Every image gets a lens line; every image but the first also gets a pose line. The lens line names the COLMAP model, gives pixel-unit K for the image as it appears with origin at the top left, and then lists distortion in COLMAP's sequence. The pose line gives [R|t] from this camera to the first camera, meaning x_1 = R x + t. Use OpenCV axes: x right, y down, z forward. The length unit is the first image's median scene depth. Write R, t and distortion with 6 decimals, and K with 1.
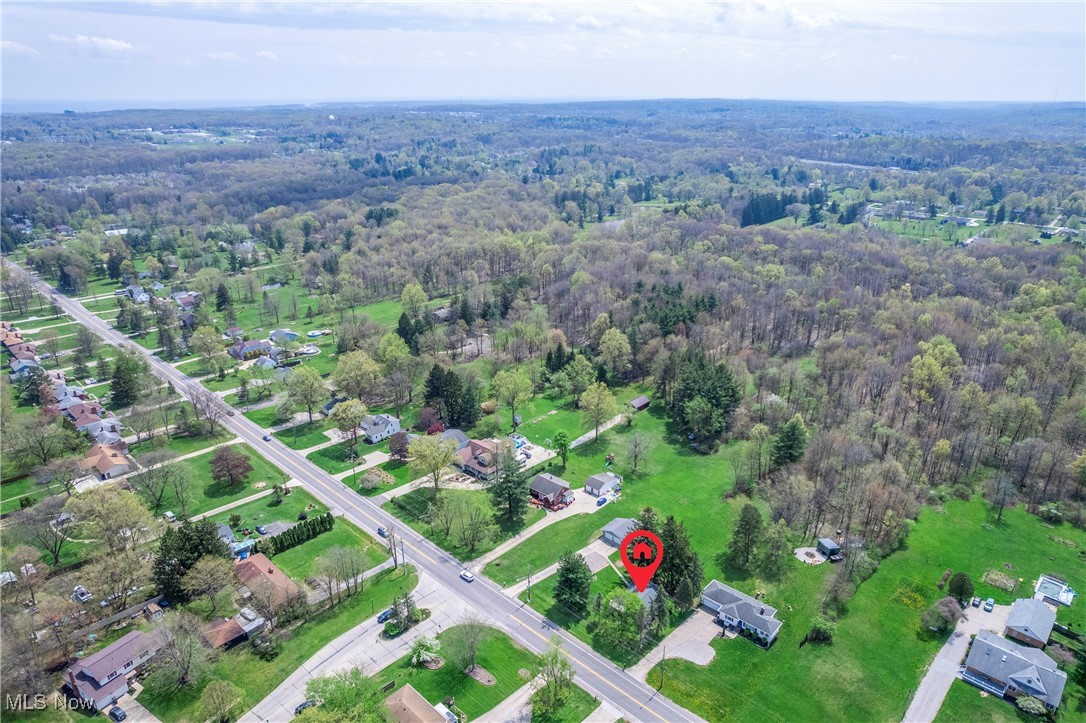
lens RADIAL K [[694.0, 0, 547.7], [0, 694.0, 365.0], [0, 0, 1]] dist [-0.071700, 0.071934]
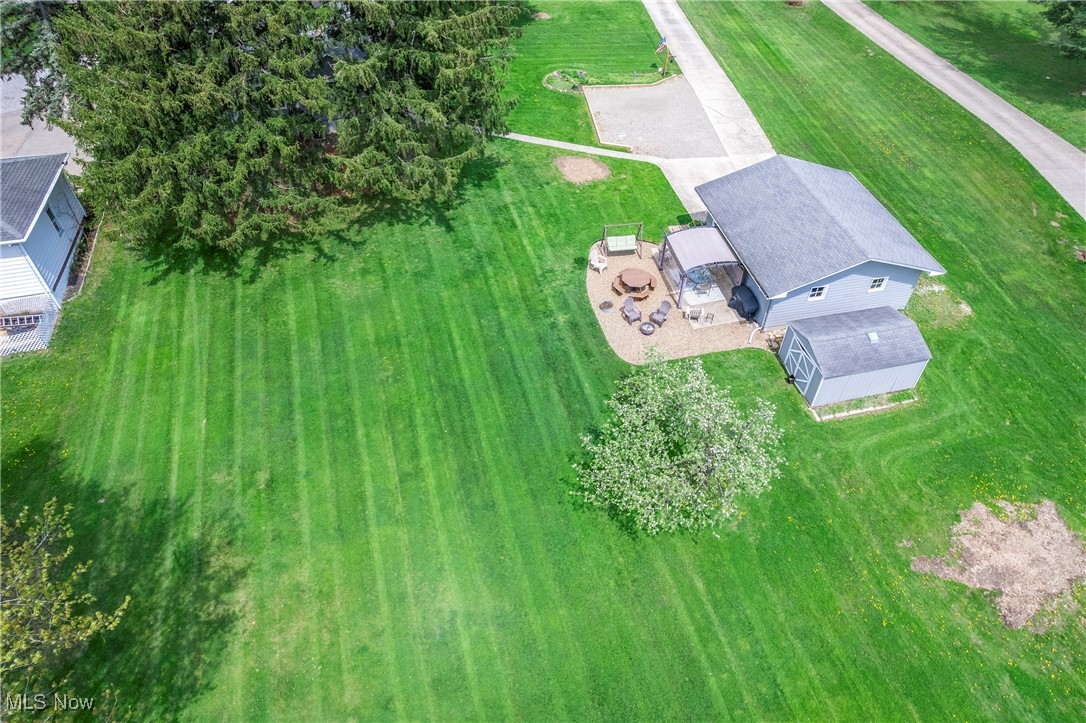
lens RADIAL K [[694.0, 0, 547.7], [0, 694.0, 365.0], [0, 0, 1]] dist [-0.071700, 0.071934]
pose [[-0.574759, 0.586676, -0.570495, 0.250412], [-0.302748, 0.495241, 0.814297, 0.148028], [0.760261, 0.640740, -0.107029, 1.013835]]
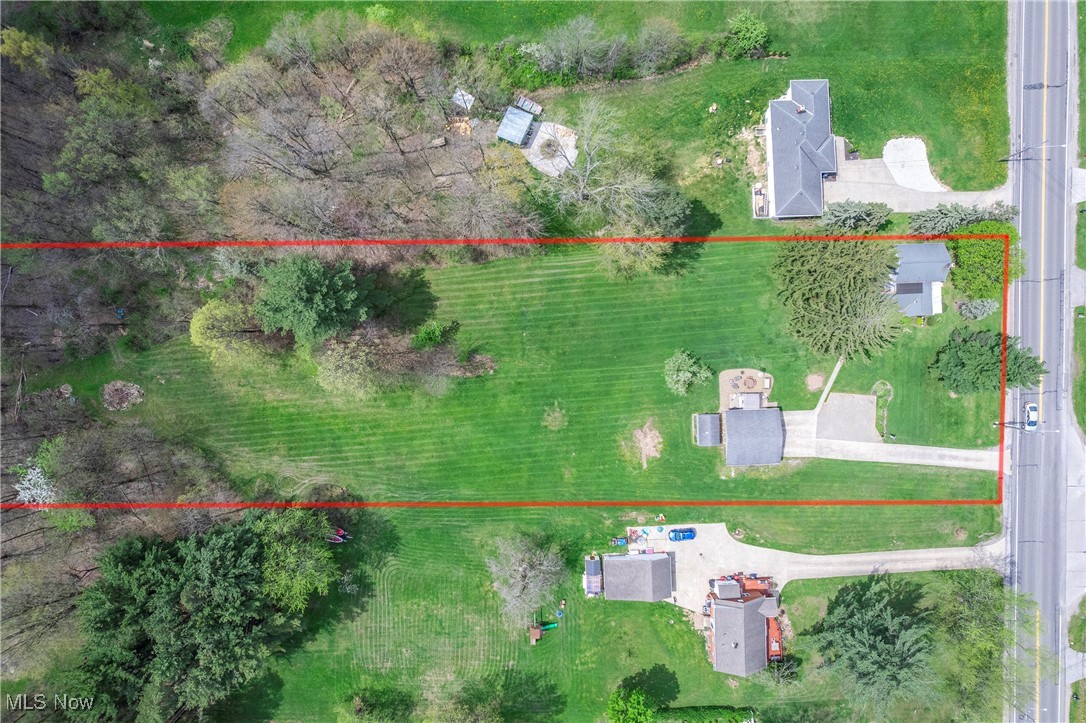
lens RADIAL K [[694.0, 0, 547.7], [0, 694.0, 365.0], [0, 0, 1]] dist [-0.071700, 0.071934]
pose [[-0.696866, -0.716852, -0.022366, 0.268562], [0.252205, -0.274129, 0.928033, -0.274114], [-0.671394, 0.641074, 0.371825, 0.896121]]
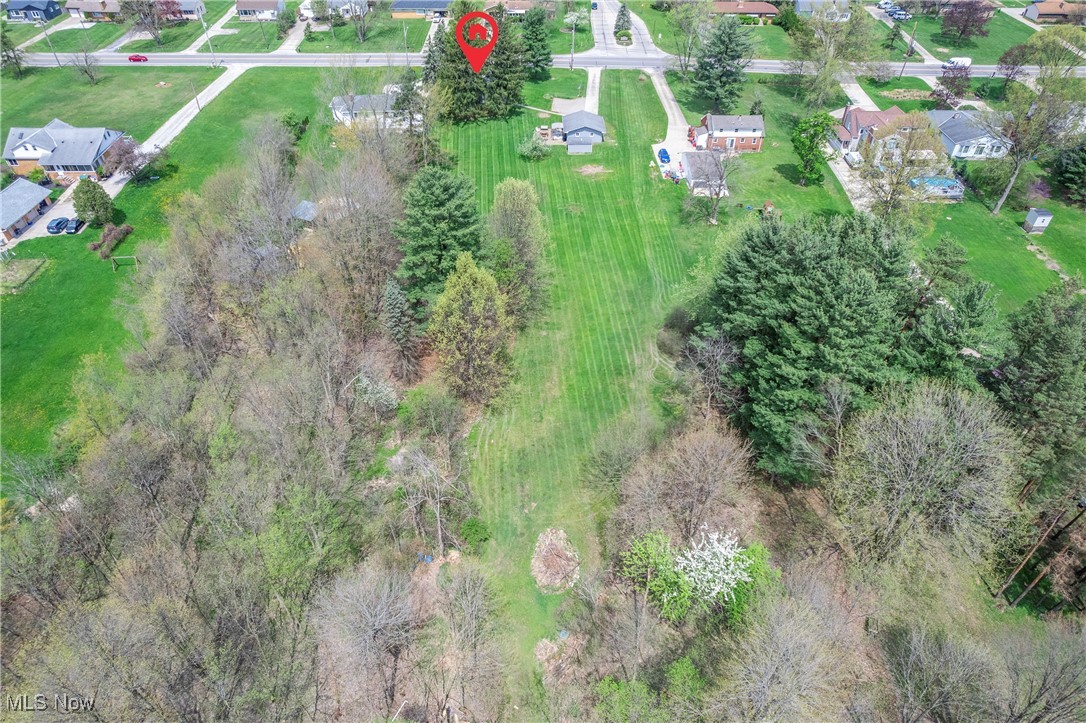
lens RADIAL K [[694.0, 0, 547.7], [0, 694.0, 365.0], [0, 0, 1]] dist [-0.071700, 0.071934]
pose [[-0.722023, 0.449928, -0.525592, 0.622060], [-0.257943, 0.529847, 0.807916, -0.192732], [0.641987, 0.718907, -0.266506, 1.368863]]
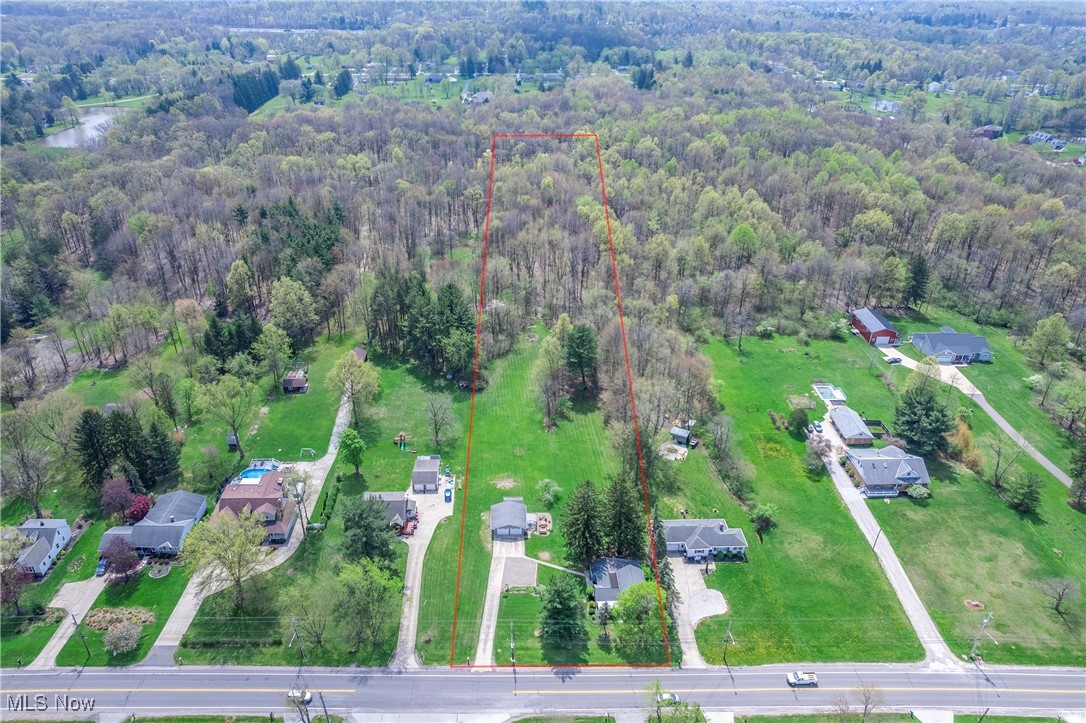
lens RADIAL K [[727.3, 0, 520.2], [0, 727.3, 359.4], [0, 0, 1]] dist [-0.064981, 0.049620]
pose [[0.723401, -0.338647, 0.601672, -0.342872], [0.247839, 0.940734, 0.231505, -0.133435], [-0.644412, -0.018353, 0.764458, 0.352206]]
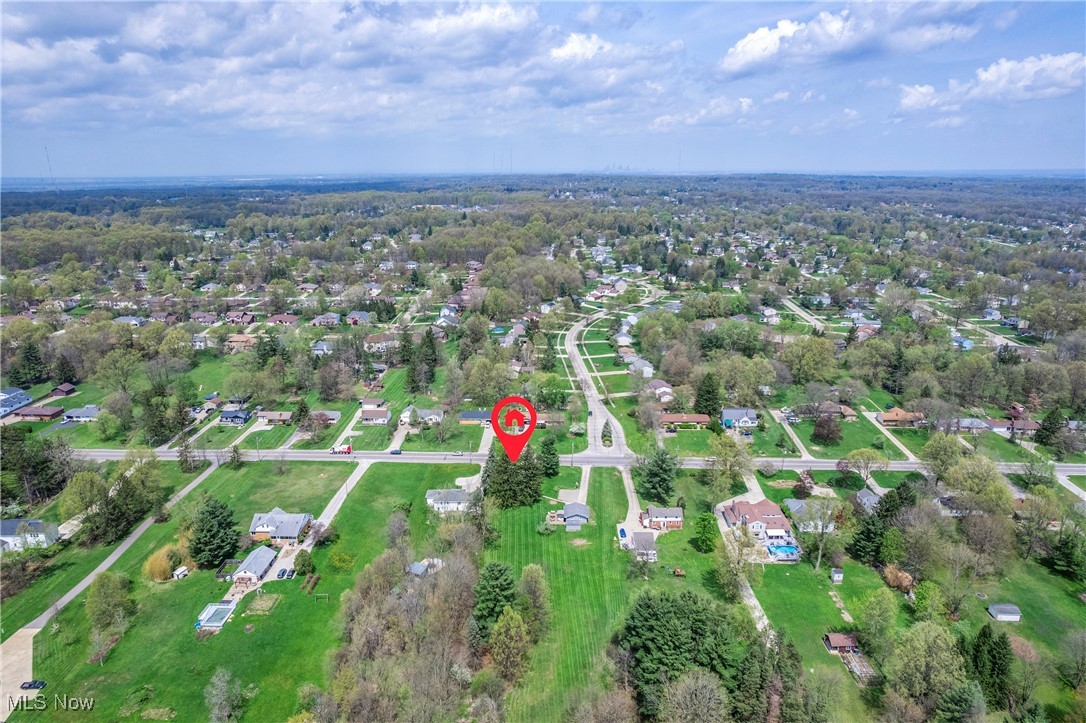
lens RADIAL K [[687.6, 0, 544.0], [0, 687.6, 384.9], [0, 0, 1]] dist [-0.068299, 0.037650]
pose [[-0.749471, 0.210013, -0.627844, 0.854220], [-0.237802, 0.799661, 0.551355, -0.580544], [0.617854, 0.562527, -0.549382, 1.521339]]
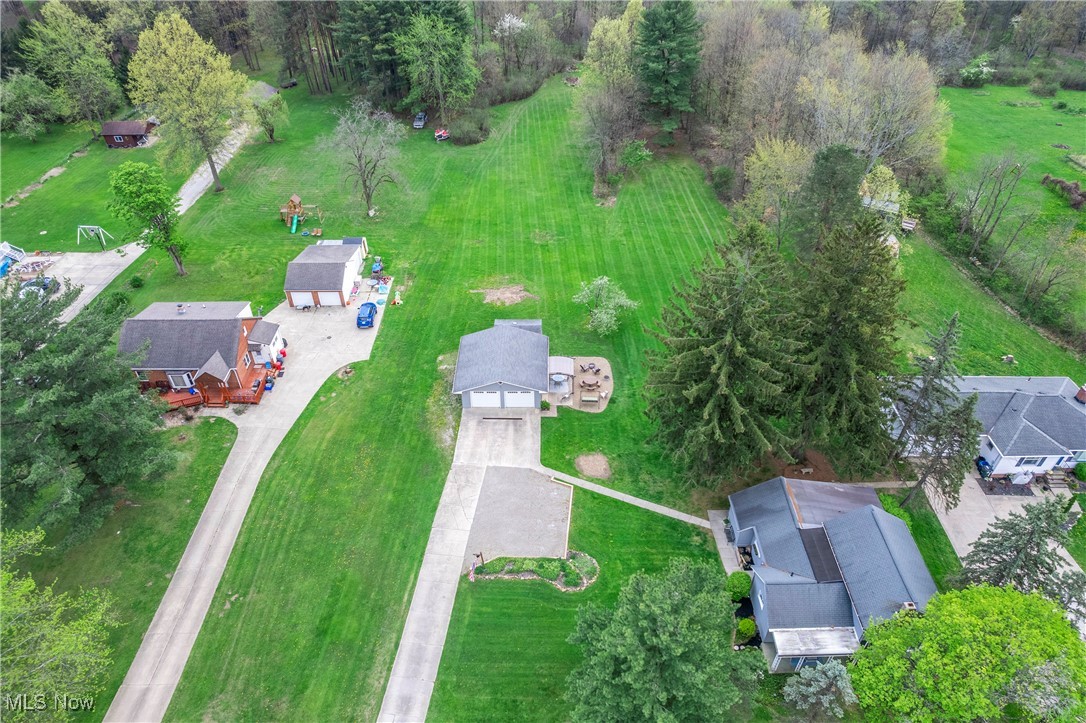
lens RADIAL K [[694.0, 0, 547.7], [0, 694.0, 365.0], [0, 0, 1]] dist [-0.071700, 0.071934]
pose [[0.739014, -0.423875, 0.523630, -0.047529], [0.243495, 0.892770, 0.379040, 0.125626], [-0.628147, -0.152614, 0.762981, 0.762288]]
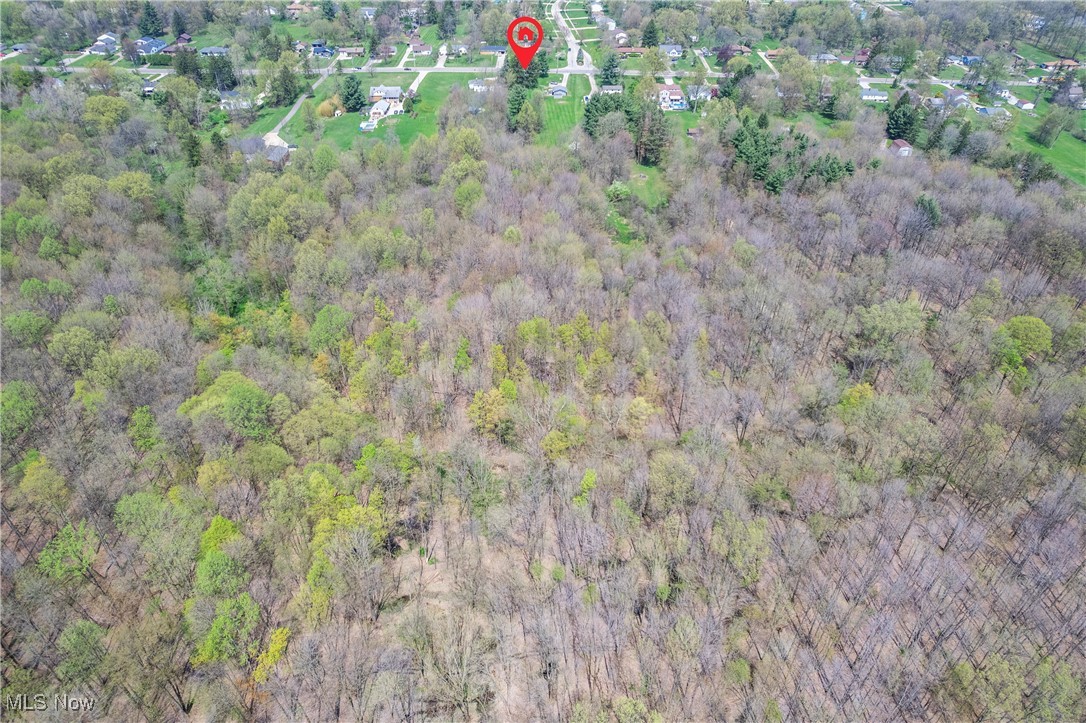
lens RADIAL K [[687.6, 0, 544.0], [0, 687.6, 384.9], [0, 0, 1]] dist [-0.068299, 0.037650]
pose [[-0.732216, 0.425496, -0.531802, 1.571926], [-0.253988, 0.553909, 0.792890, -0.847295], [0.631941, 0.715638, -0.297510, 2.208920]]
